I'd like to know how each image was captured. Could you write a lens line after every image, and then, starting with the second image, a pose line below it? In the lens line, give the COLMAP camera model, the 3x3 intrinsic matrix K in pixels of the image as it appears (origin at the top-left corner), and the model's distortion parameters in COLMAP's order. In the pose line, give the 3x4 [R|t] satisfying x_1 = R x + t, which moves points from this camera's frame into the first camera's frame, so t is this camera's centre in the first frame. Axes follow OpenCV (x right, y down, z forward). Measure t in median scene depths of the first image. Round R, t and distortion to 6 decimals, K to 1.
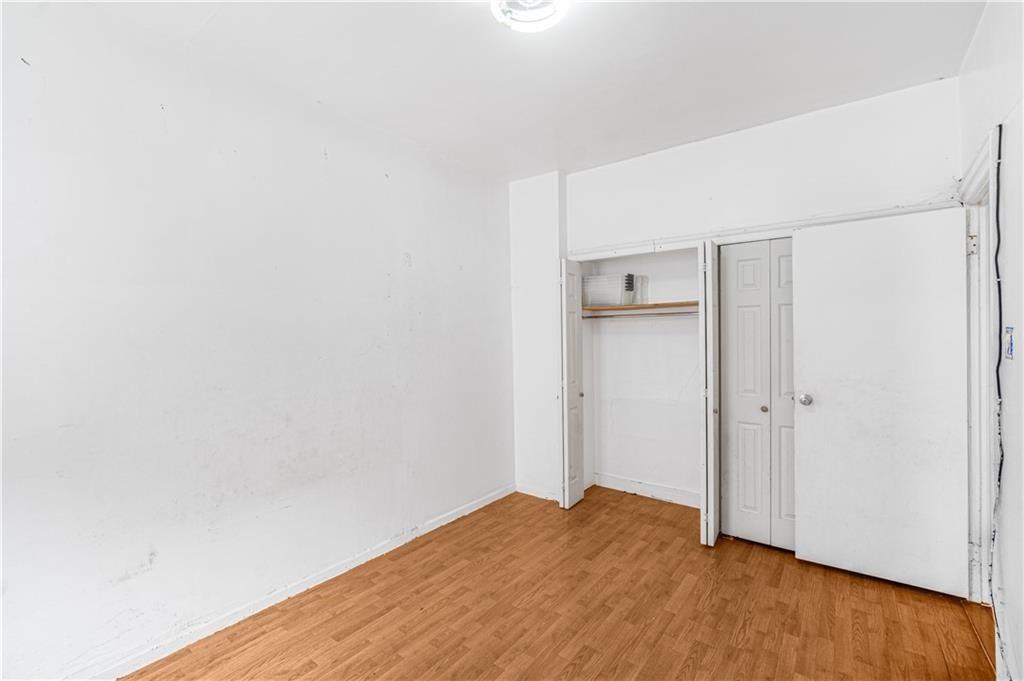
lens RADIAL K [[456.1, 0, 508.3], [0, 456.1, 328.0], [0, 0, 1]] dist [-0.000482, 0.000330]
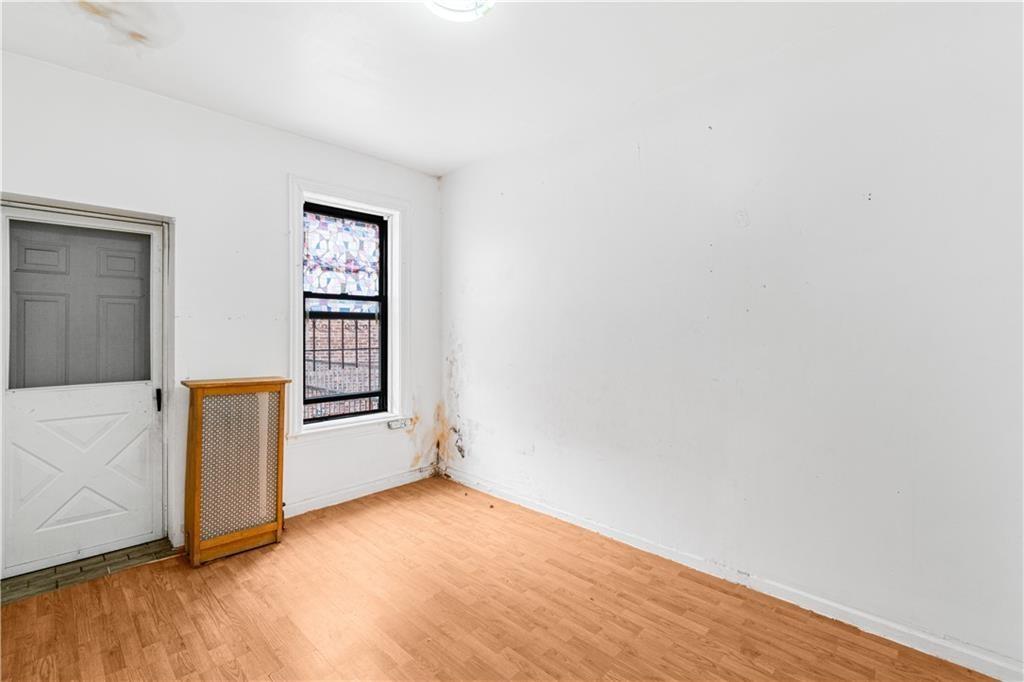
lens RADIAL K [[456.1, 0, 508.3], [0, 456.1, 328.5], [0, 0, 1]] dist [-0.000482, 0.000330]
pose [[-0.130065, 0.007135, -0.991480, 0.693179], [0.021504, 0.999759, 0.004374, 0.021638], [0.991272, -0.020752, -0.130187, 0.829521]]
